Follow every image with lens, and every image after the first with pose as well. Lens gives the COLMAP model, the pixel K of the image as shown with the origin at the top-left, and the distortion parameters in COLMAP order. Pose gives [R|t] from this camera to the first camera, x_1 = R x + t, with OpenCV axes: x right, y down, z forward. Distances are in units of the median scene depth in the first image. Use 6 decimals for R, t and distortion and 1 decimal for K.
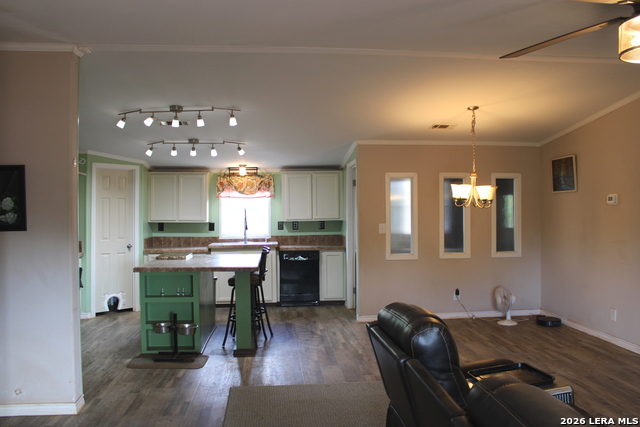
lens RADIAL K [[556.9, 0, 320.3], [0, 556.9, 227.4], [0, 0, 1]] dist [-0.040481, 0.003975]
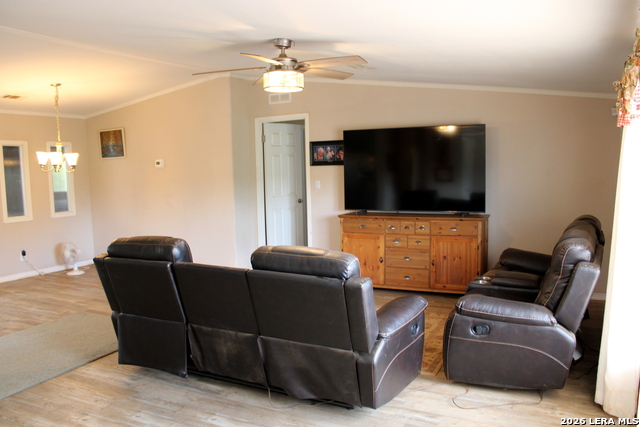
lens RADIAL K [[556.9, 0, 320.3], [0, 556.9, 227.4], [0, 0, 1]] dist [-0.040481, 0.003975]
pose [[0.584232, -0.099846, 0.805421, -0.289290], [0.051471, 0.994964, 0.086008, 0.005915], [-0.809953, -0.008793, 0.586429, -0.086947]]
